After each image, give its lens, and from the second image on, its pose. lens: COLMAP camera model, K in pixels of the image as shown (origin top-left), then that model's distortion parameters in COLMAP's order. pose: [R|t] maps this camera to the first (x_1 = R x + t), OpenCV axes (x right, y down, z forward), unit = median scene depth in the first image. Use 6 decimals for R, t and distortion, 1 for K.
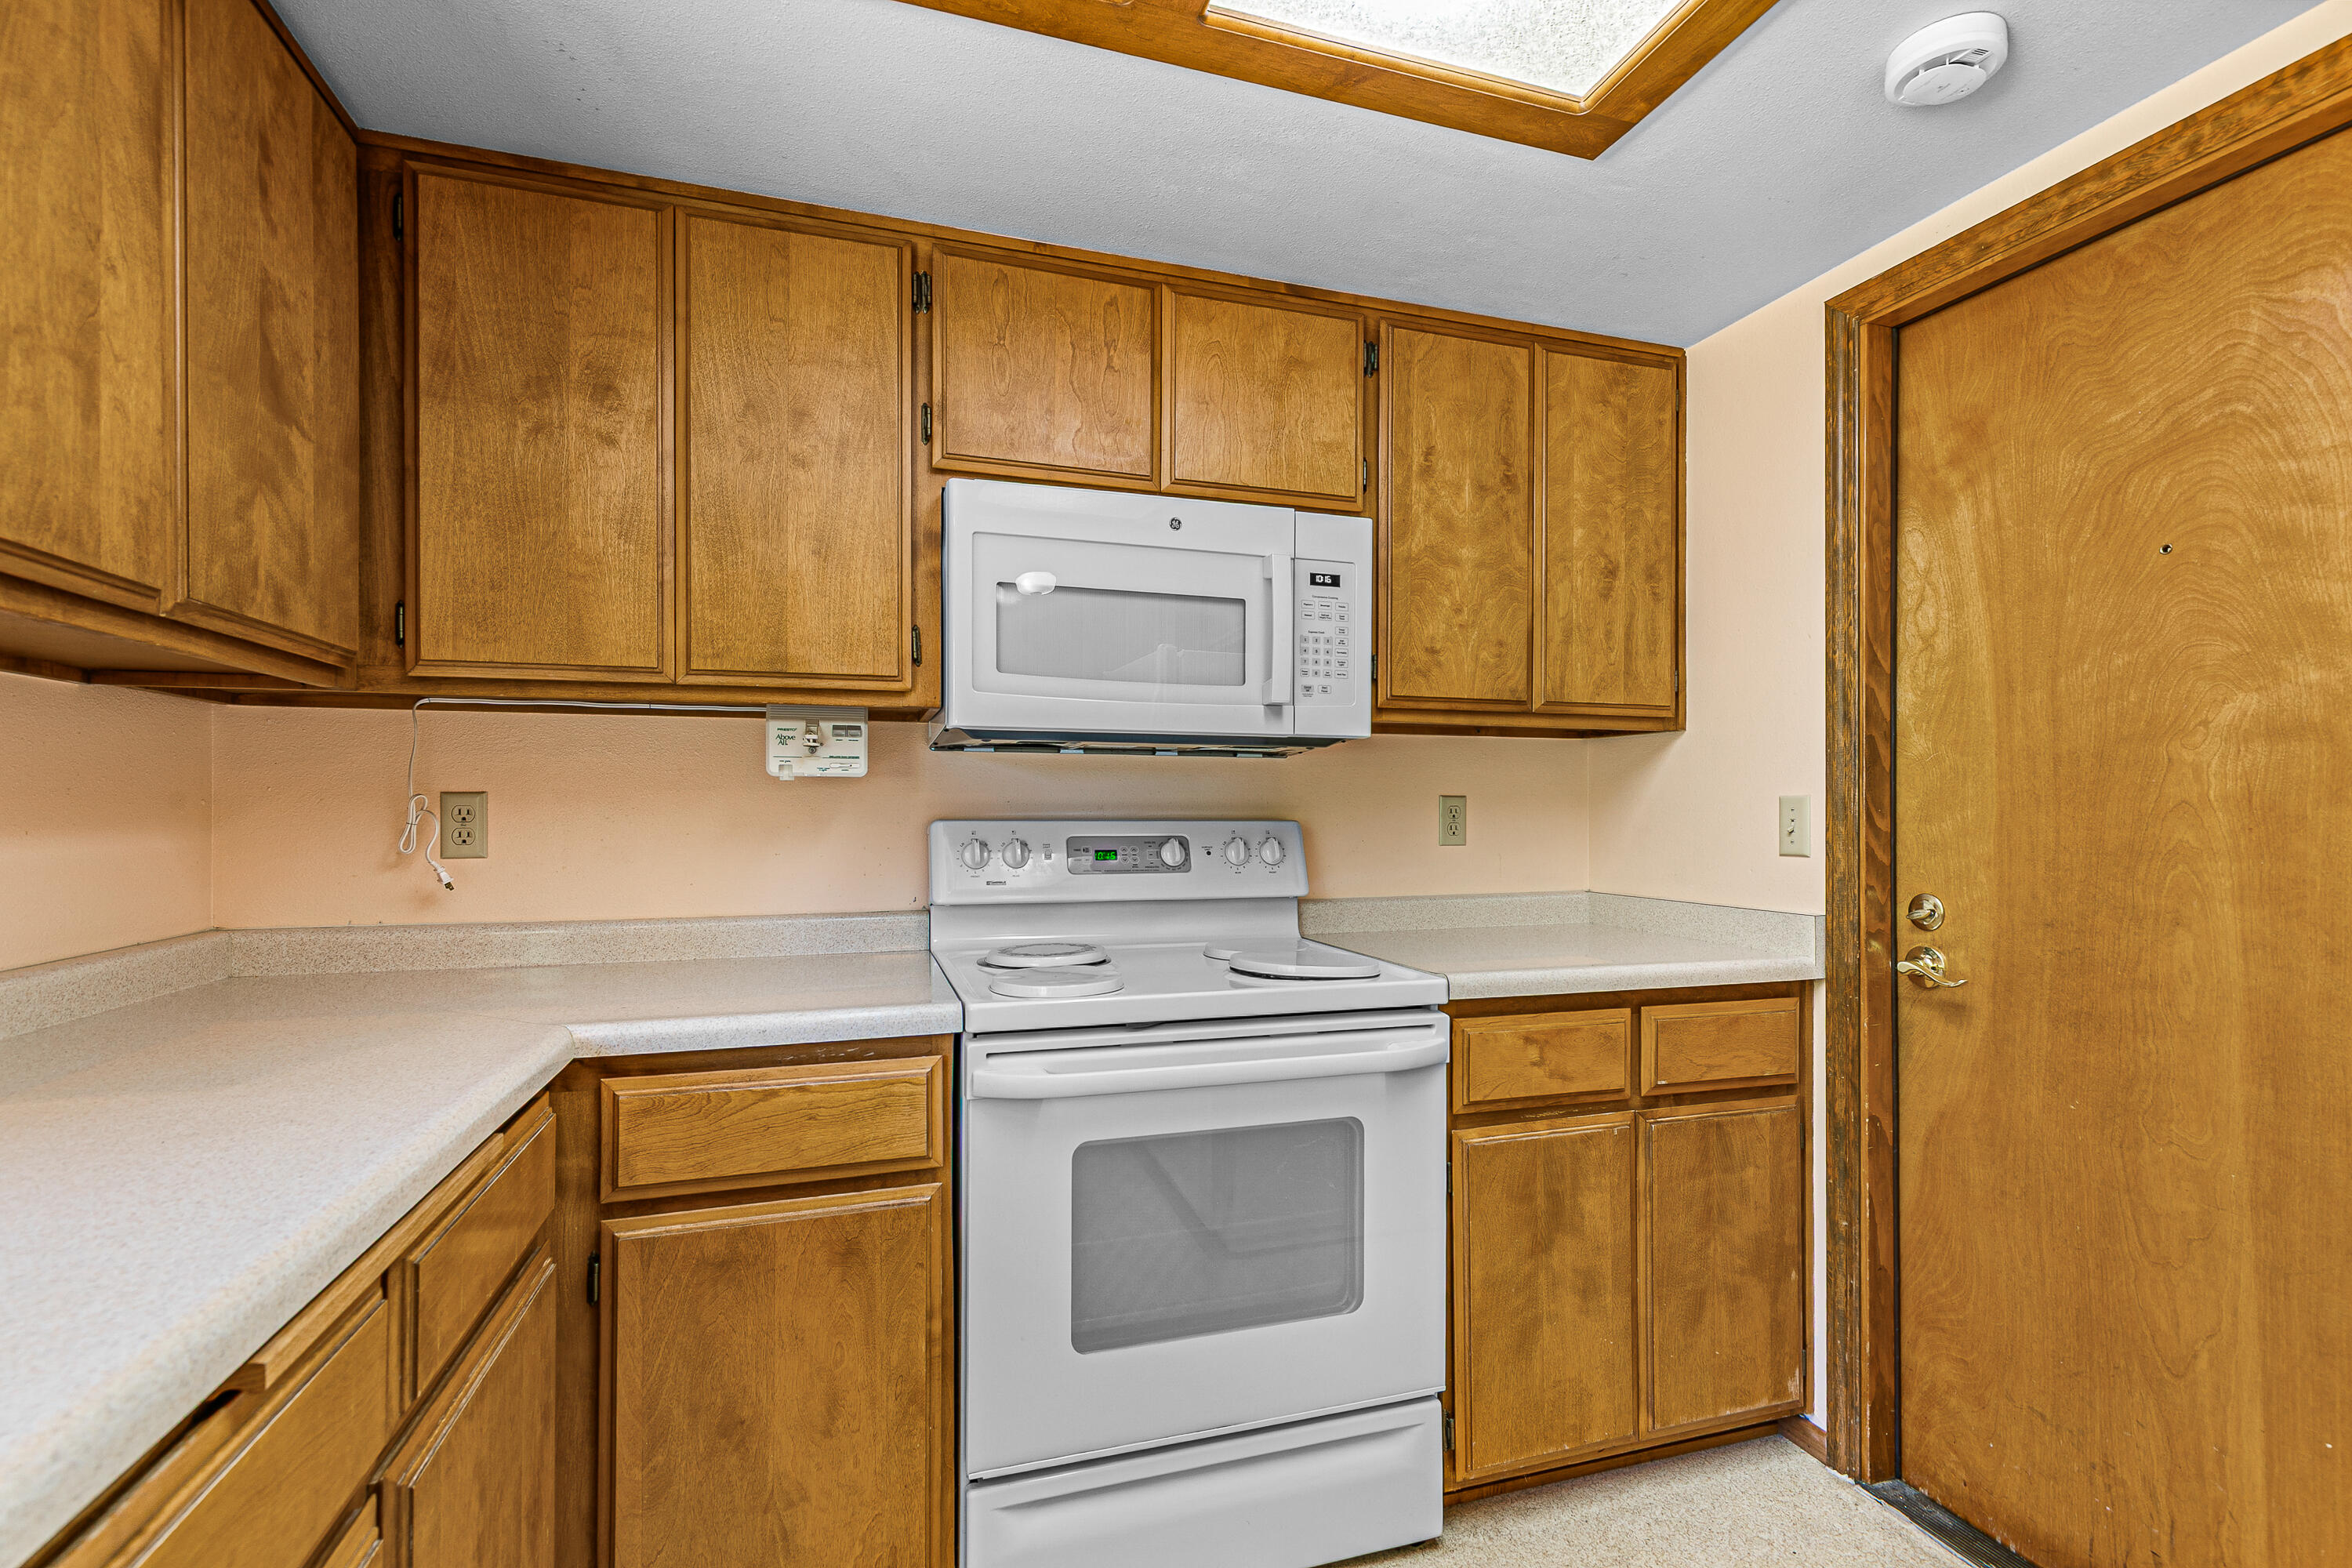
lens RADIAL K [[1073.7, 0, 1185.9], [0, 1073.7, 826.3], [0, 0, 1]] dist [0.005451, 0.000283]
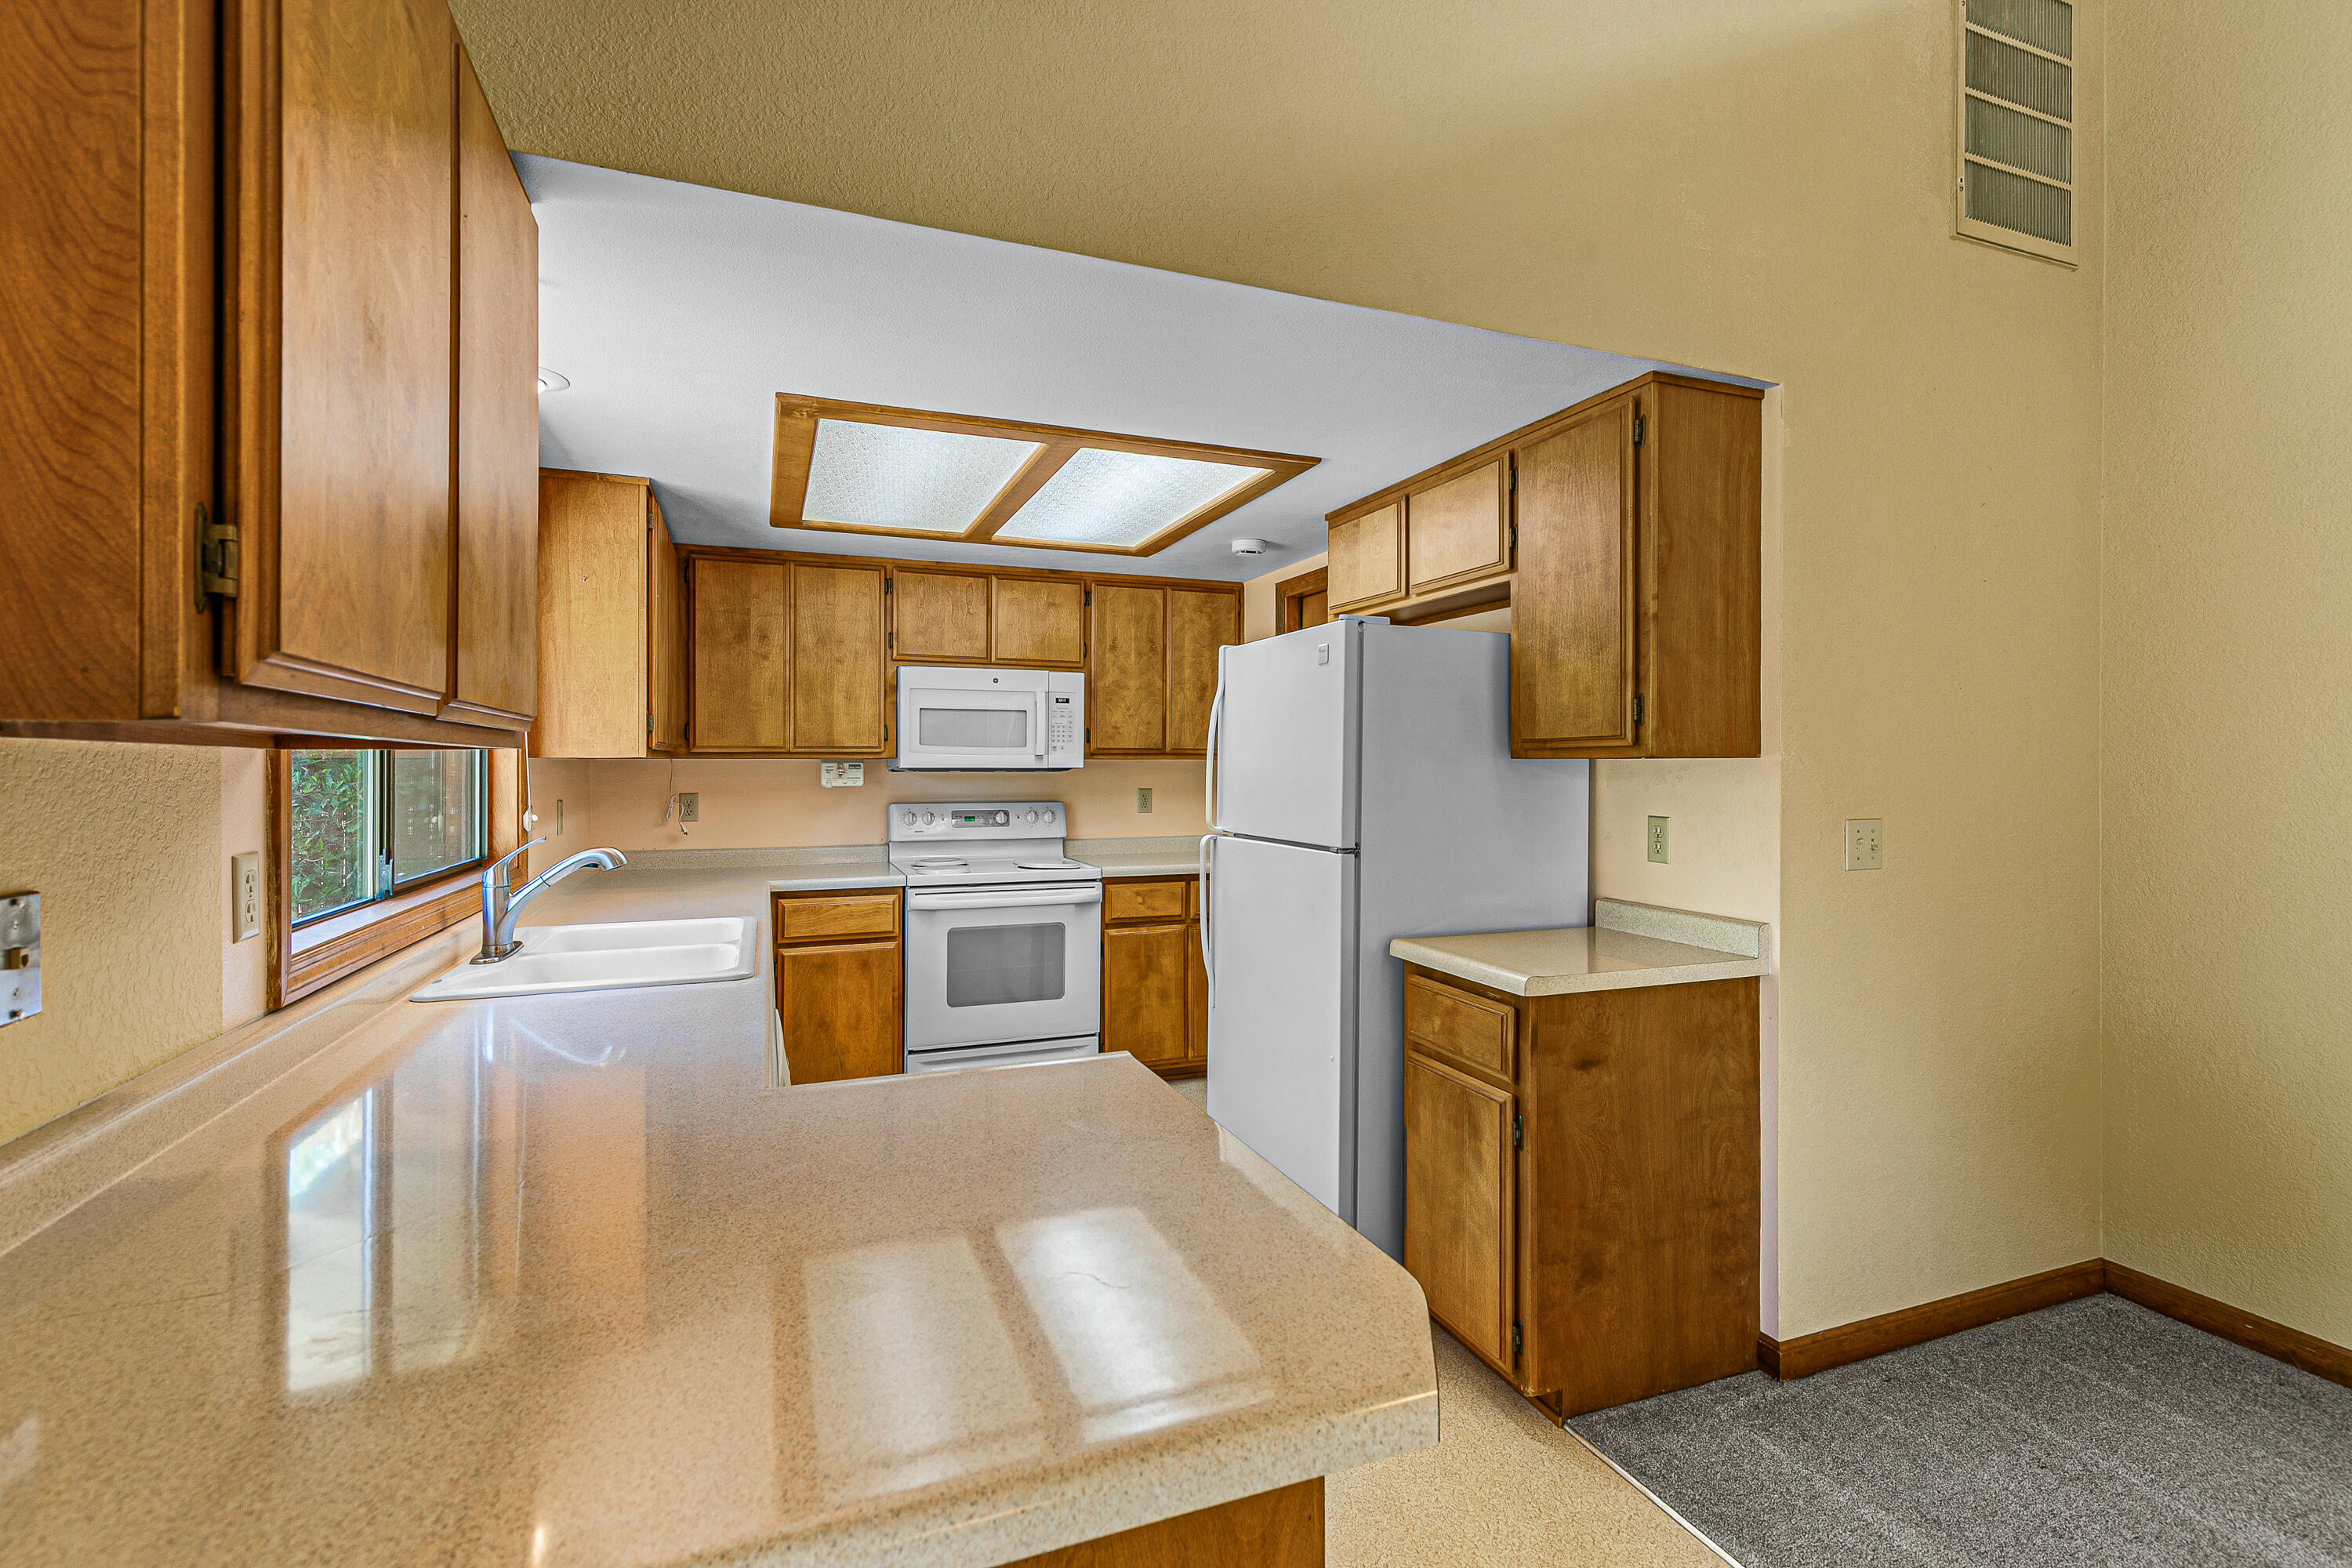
lens RADIAL K [[1073.7, 0, 1179.9], [0, 1073.7, 766.4], [0, 0, 1]] dist [0.005451, 0.000283]
pose [[0.998132, 0.000090, 0.061092, 0.260907], [0.000699, 0.999917, -0.012890, -0.060762], [-0.061088, 0.012909, 0.998049, -1.445638]]
